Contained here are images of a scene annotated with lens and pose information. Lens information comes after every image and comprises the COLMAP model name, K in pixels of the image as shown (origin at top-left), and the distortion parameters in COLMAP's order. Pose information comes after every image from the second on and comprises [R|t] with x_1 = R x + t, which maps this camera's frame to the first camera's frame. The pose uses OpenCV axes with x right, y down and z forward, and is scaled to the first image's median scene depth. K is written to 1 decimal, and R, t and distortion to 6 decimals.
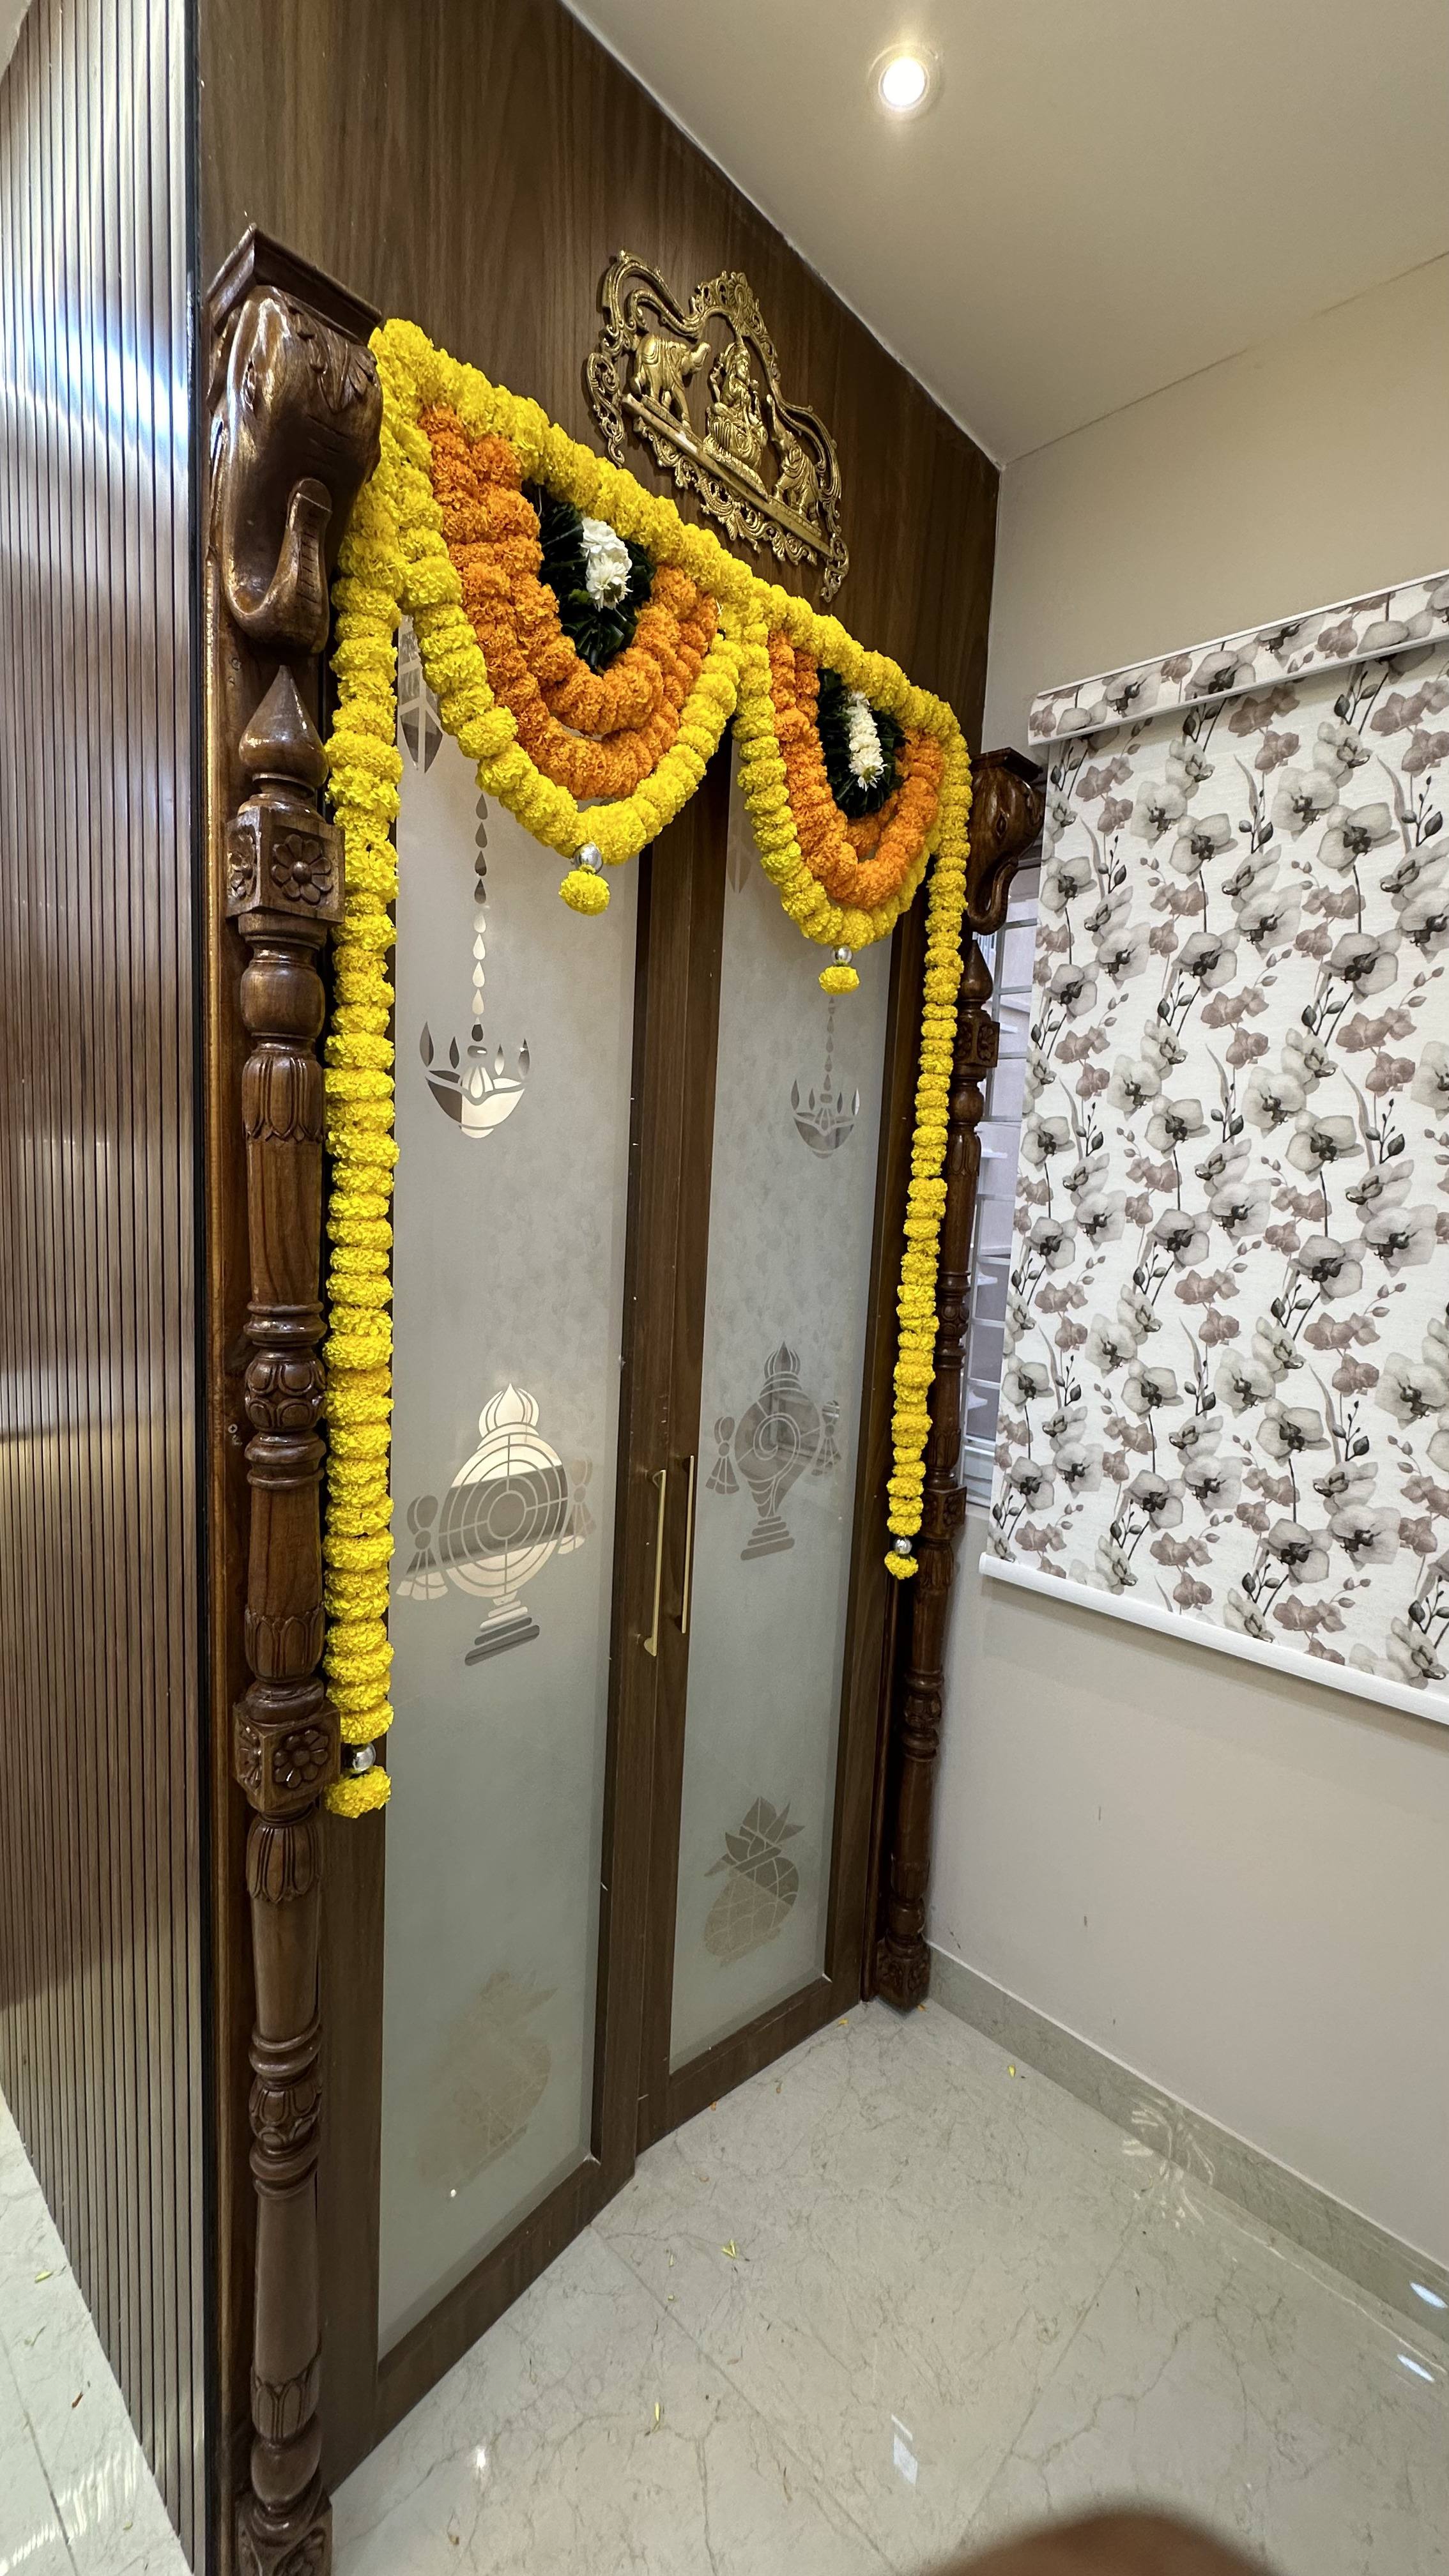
lens RADIAL K [[1032.1, 0, 722.7], [0, 1032.1, 1290.1], [0, 0, 1]] dist [-0.004484, 0.003888]
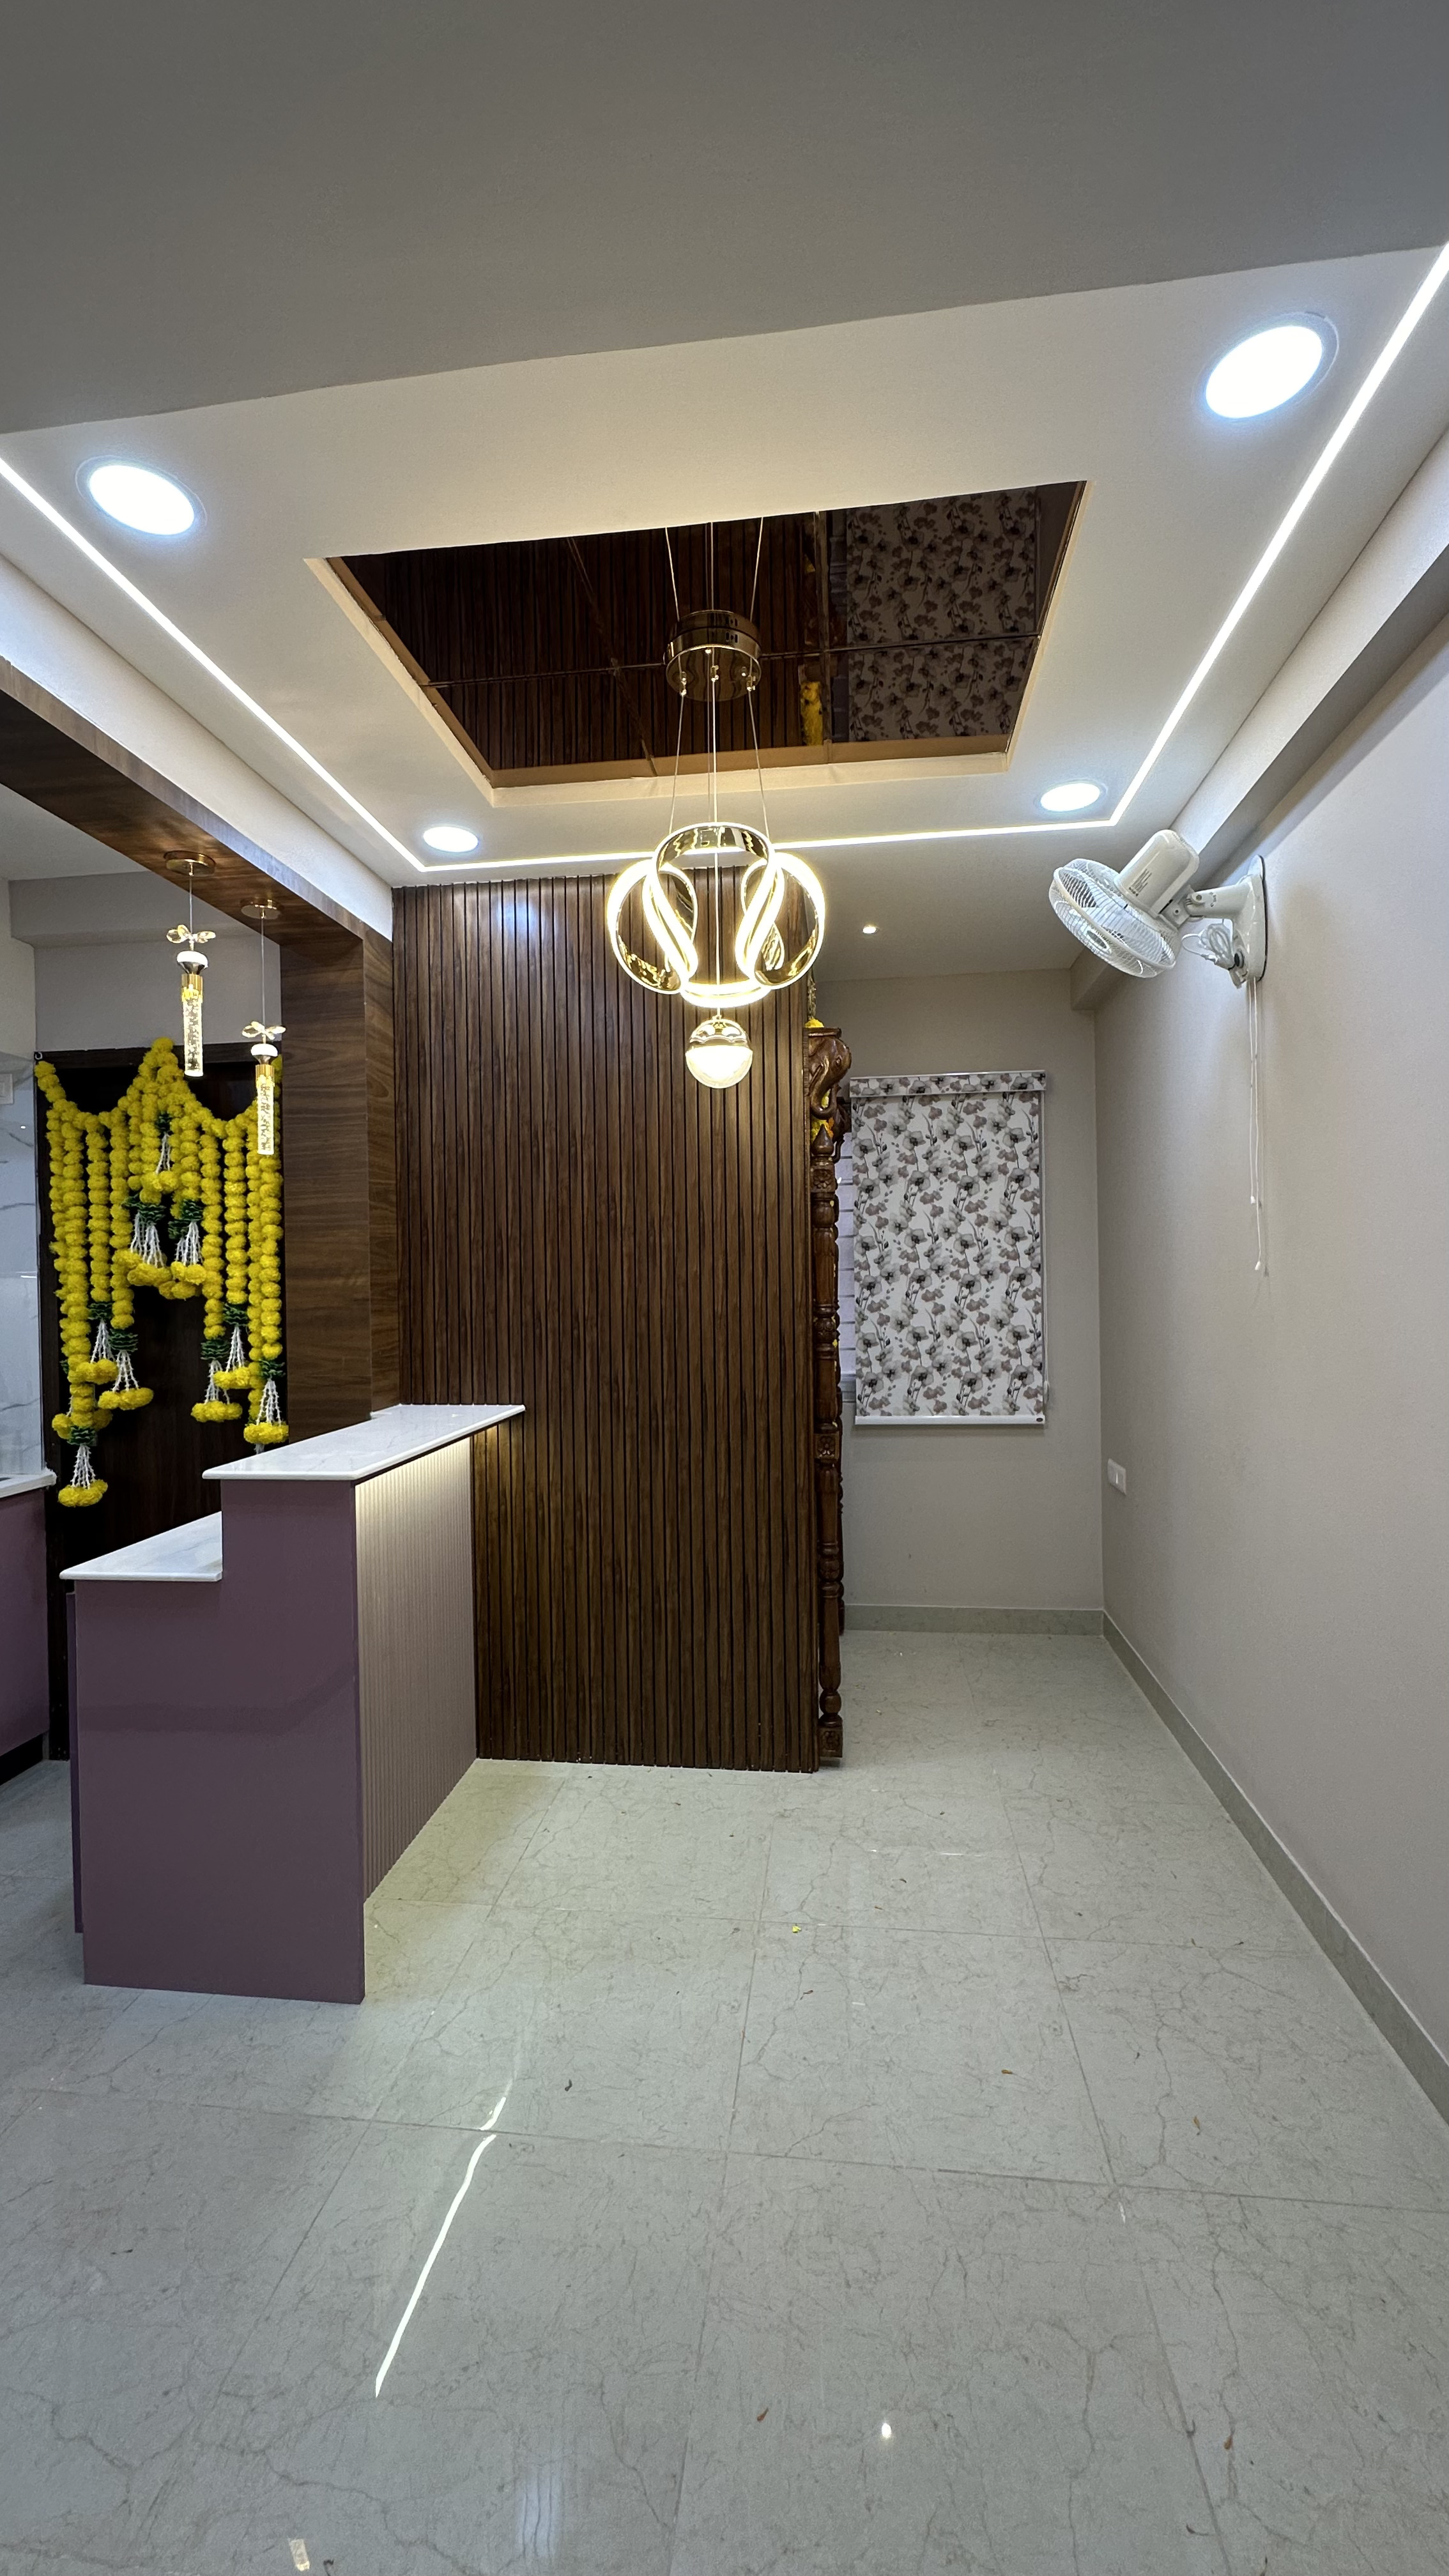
lens RADIAL K [[1028.8, 0, 725.4], [0, 1028.8, 1290.3], [0, 0, 1]] dist [-0.005082, 0.000246]
pose [[0.802538, -0.066338, 0.592901, -1.701590], [0.120668, 0.991308, -0.052419, 0.065636], [-0.584270, 0.113612, 0.803567, -0.953400]]
